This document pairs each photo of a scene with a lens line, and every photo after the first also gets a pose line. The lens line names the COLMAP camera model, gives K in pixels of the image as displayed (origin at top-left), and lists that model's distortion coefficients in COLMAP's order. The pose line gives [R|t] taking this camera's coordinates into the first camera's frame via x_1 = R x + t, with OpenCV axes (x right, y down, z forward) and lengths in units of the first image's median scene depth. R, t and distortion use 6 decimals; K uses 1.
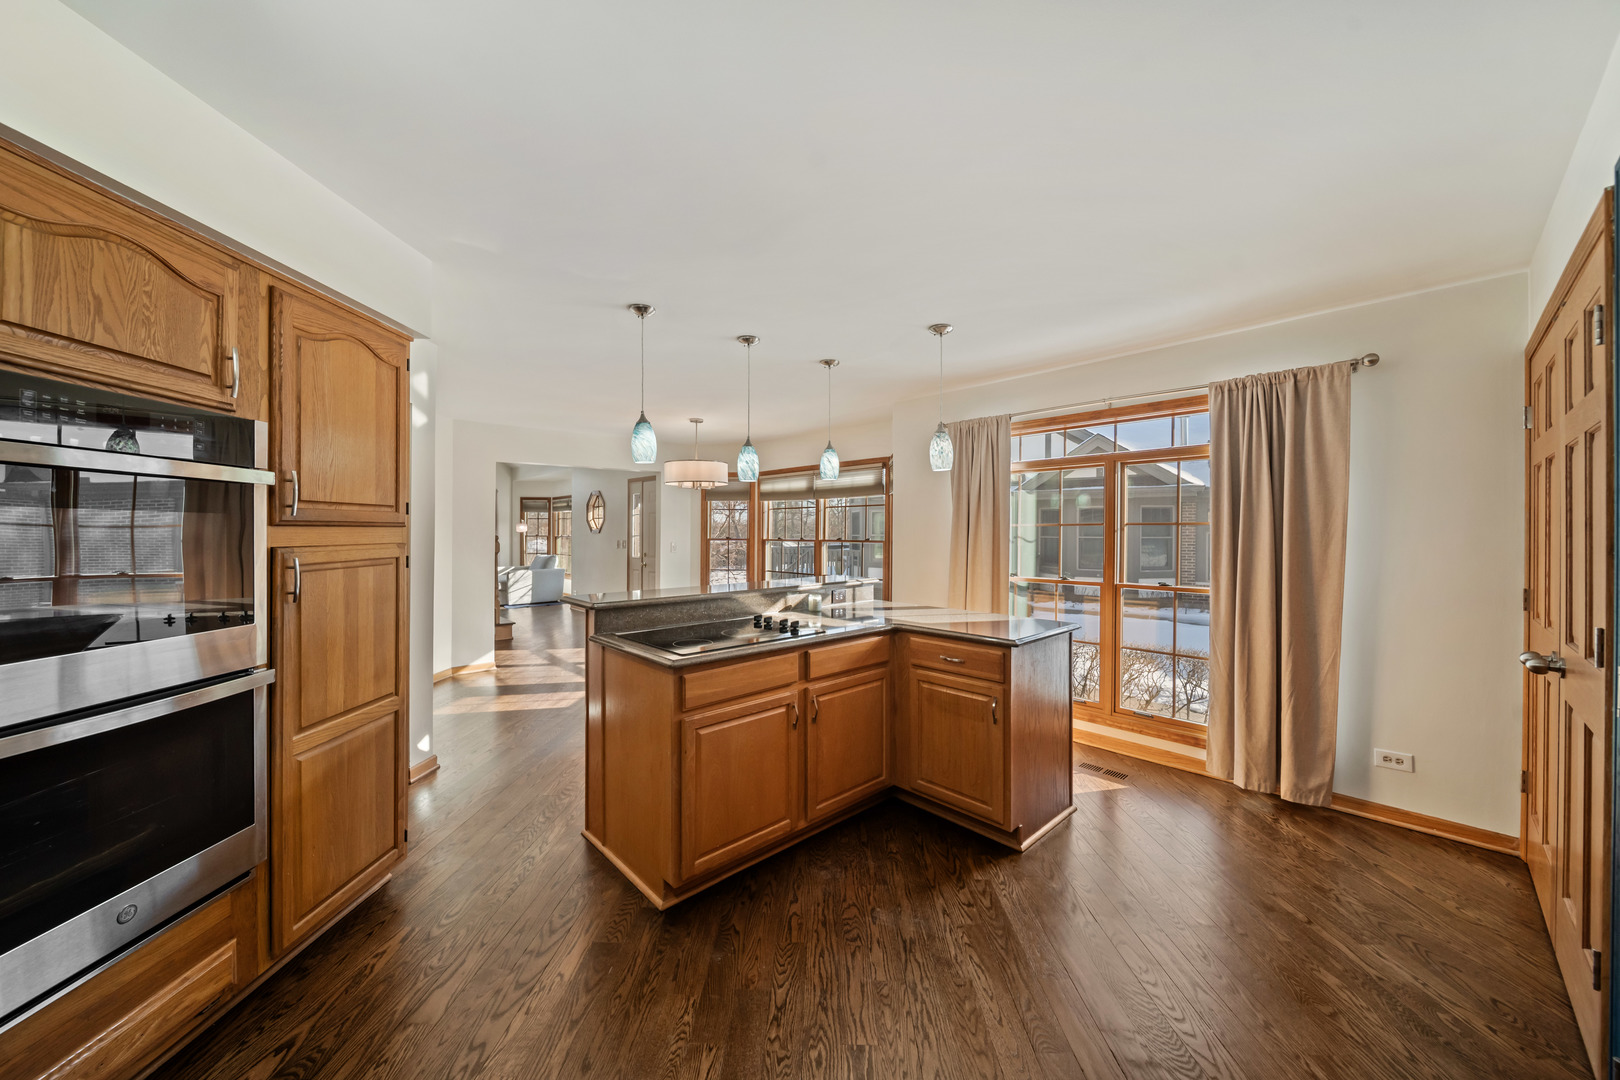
lens RADIAL K [[567.8, 0, 806.0], [0, 567.8, 533.5], [0, 0, 1]] dist [-0.001255, -0.000345]
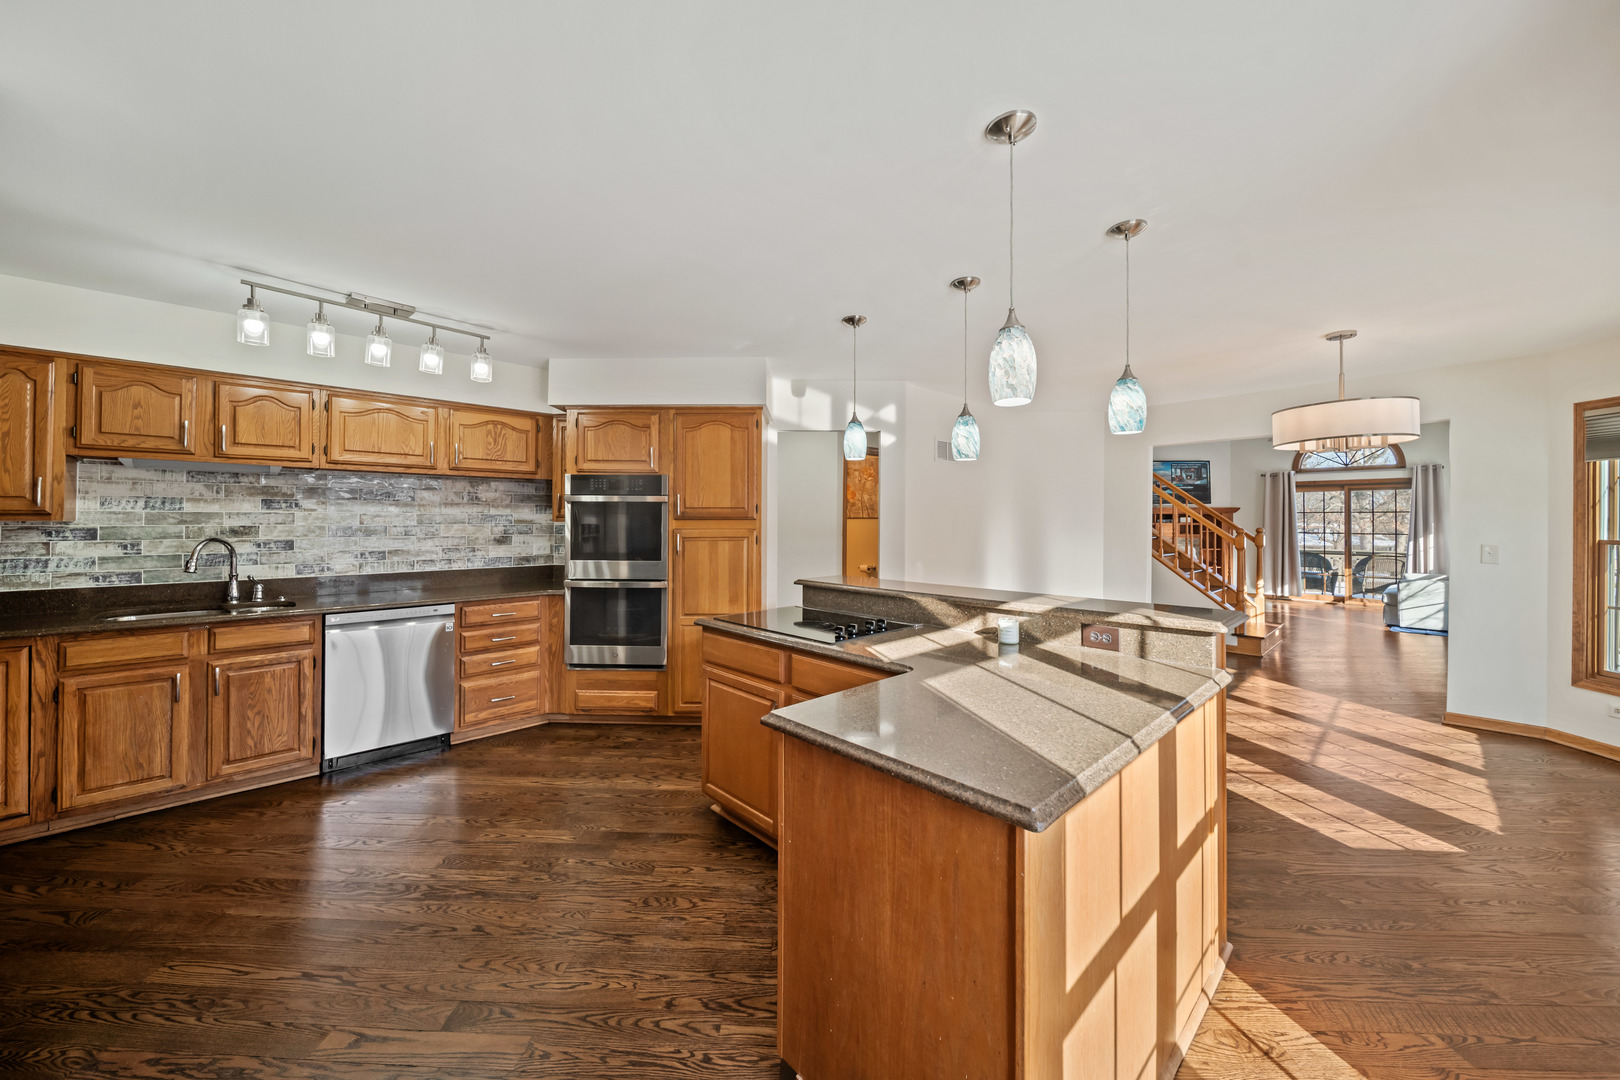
lens RADIAL K [[584.8, 0, 794.1], [0, 584.8, 519.7], [0, 0, 1]] dist [0.000372, -0.003412]
pose [[0.001995, -0.001069, -0.999997, 1.135403], [-0.007040, 0.999975, -0.001084, -0.009784], [0.999973, 0.007043, 0.001987, 1.213205]]
